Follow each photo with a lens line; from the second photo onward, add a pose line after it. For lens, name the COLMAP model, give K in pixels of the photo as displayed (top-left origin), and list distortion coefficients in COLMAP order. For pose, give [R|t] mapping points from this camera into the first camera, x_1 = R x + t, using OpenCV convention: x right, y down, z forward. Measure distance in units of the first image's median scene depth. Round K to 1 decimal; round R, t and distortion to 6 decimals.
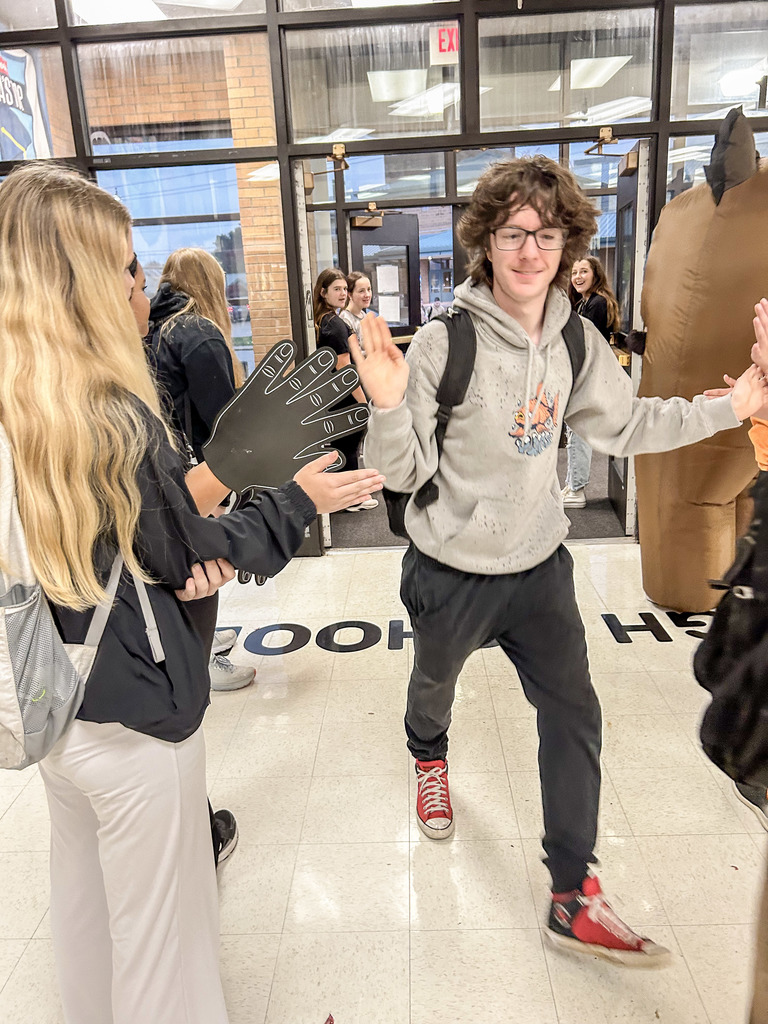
lens RADIAL K [[761.4, 0, 384.1], [0, 761.4, 502.4], [0, 0, 1]] dist [0.017873, -0.028111]
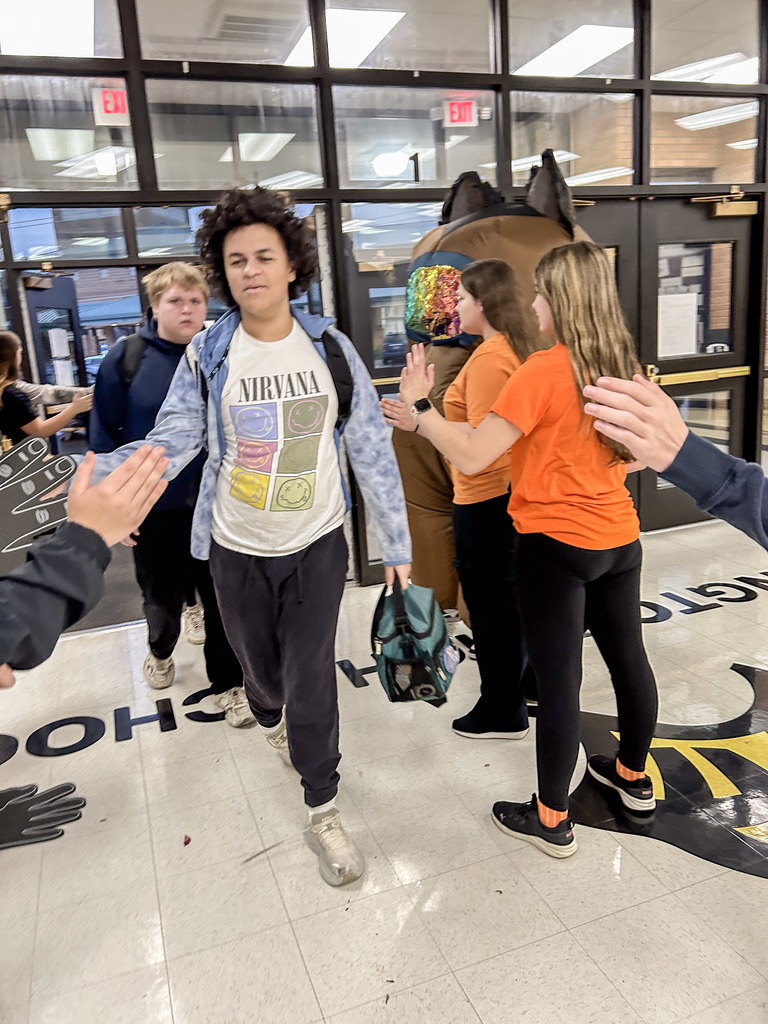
lens RADIAL K [[761.4, 0, 366.0], [0, 761.4, 500.5], [0, 0, 1]] dist [0.017873, -0.028111]
pose [[0.932795, -0.093054, 0.348189, -0.003932], [0.121498, 0.990733, -0.060717, 0.002096], [-0.339312, 0.098941, 0.935456, 0.027185]]
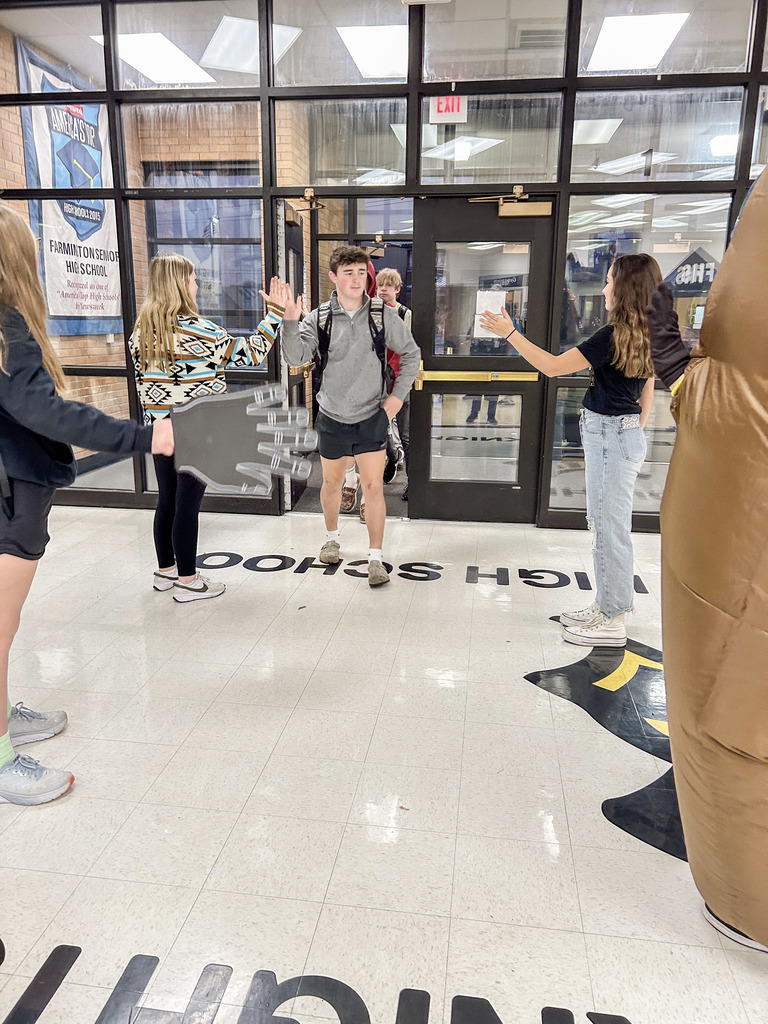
lens RADIAL K [[761.4, 0, 390.0], [0, 761.4, 512.3], [0, 0, 1]] dist [0.017873, -0.028111]
pose [[0.992049, 0.085226, -0.092603, 0.204891], [-0.087532, 0.995938, -0.021128, 0.074476], [0.090426, 0.029065, 0.995479, -0.211248]]
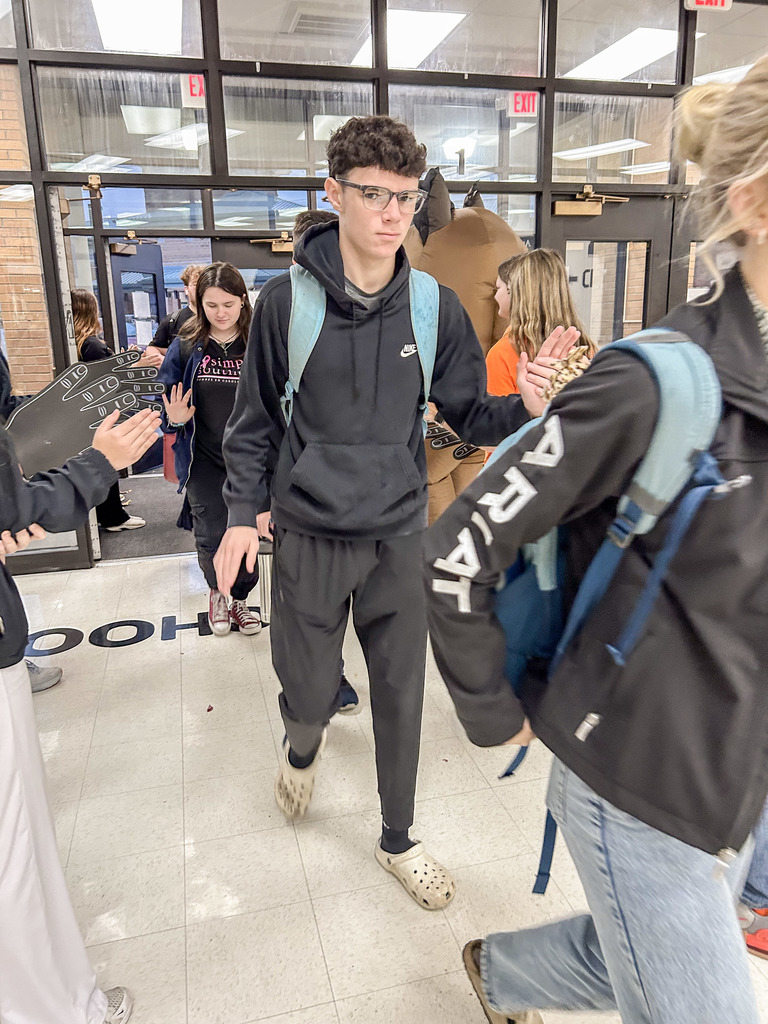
lens RADIAL K [[761.4, 0, 384.1], [0, 761.4, 499.9], [0, 0, 1]] dist [0.017873, -0.028111]
pose [[0.957809, -0.039443, 0.284686, 0.006021], [0.051855, 0.997999, -0.036193, 0.036226], [-0.282688, 0.049428, 0.957937, -0.095400]]
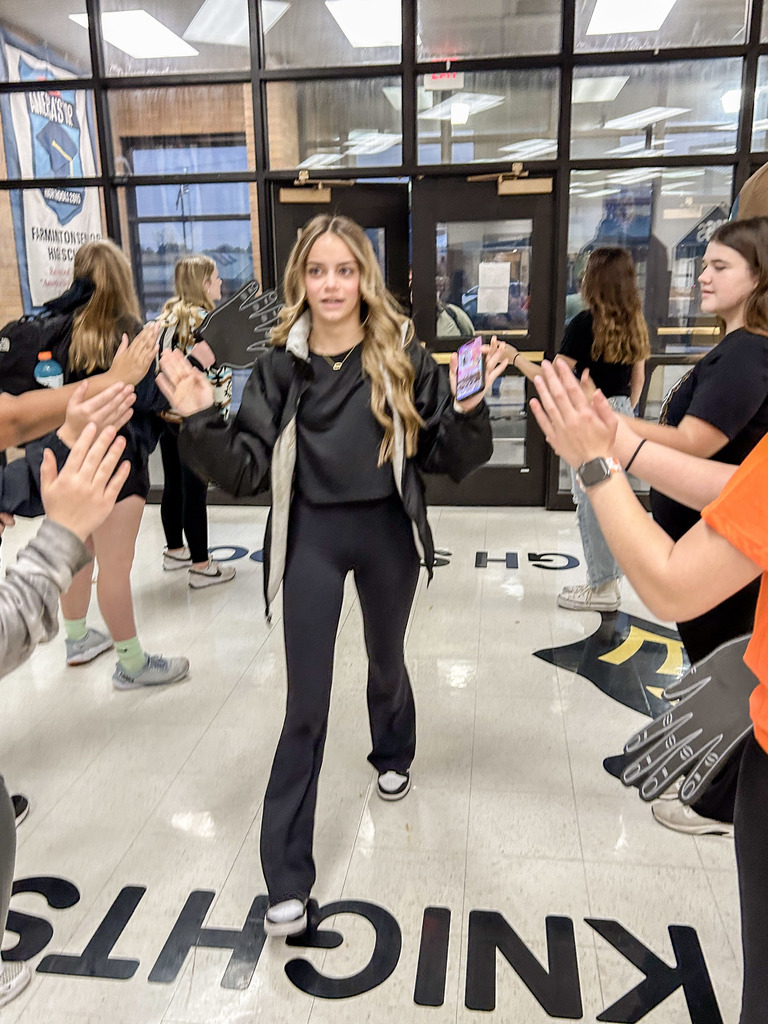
lens RADIAL K [[878.4, 0, 388.3], [0, 878.4, 505.1], [0, 0, 1]] dist [-0.003793, -0.004643]
pose [[0.993899, 0.055180, -0.095495, 0.209960], [-0.057056, 0.998226, -0.017030, 0.079427], [0.094386, 0.022375, 0.995284, -0.347690]]
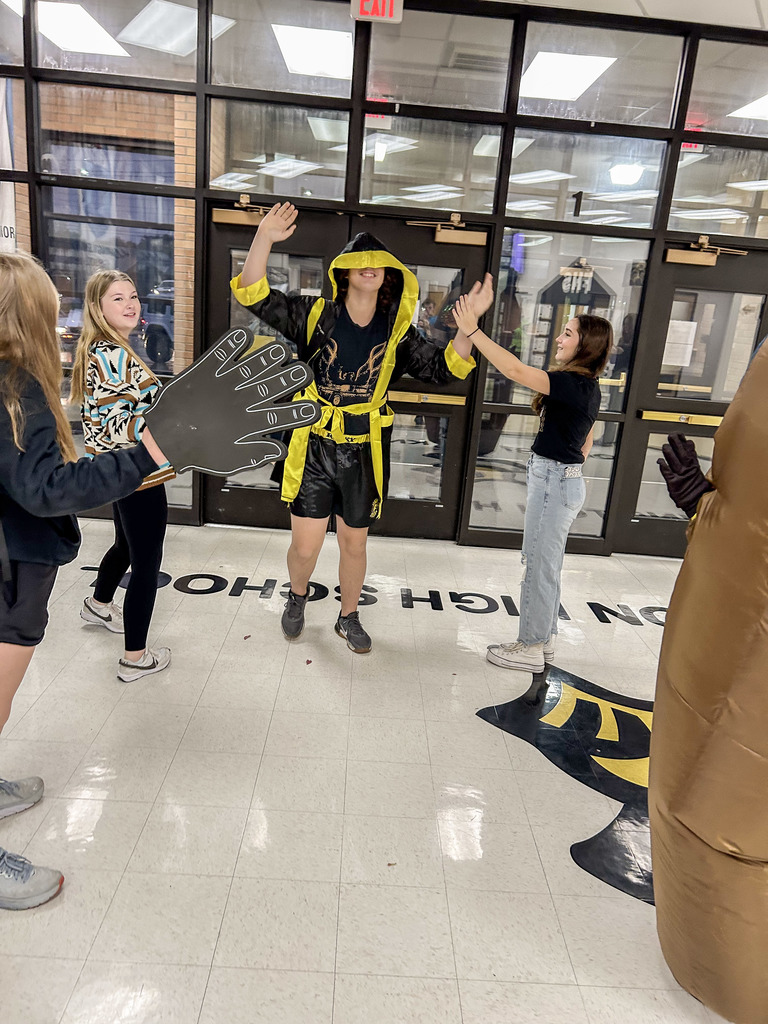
lens RADIAL K [[761.4, 0, 379.1], [0, 761.4, 507.8], [0, 0, 1]] dist [0.017873, -0.028111]
pose [[0.990165, 0.114532, 0.080348, 0.099142], [-0.114661, 0.993400, -0.003029, 0.014152], [-0.080165, -0.006213, 0.996762, -0.223575]]
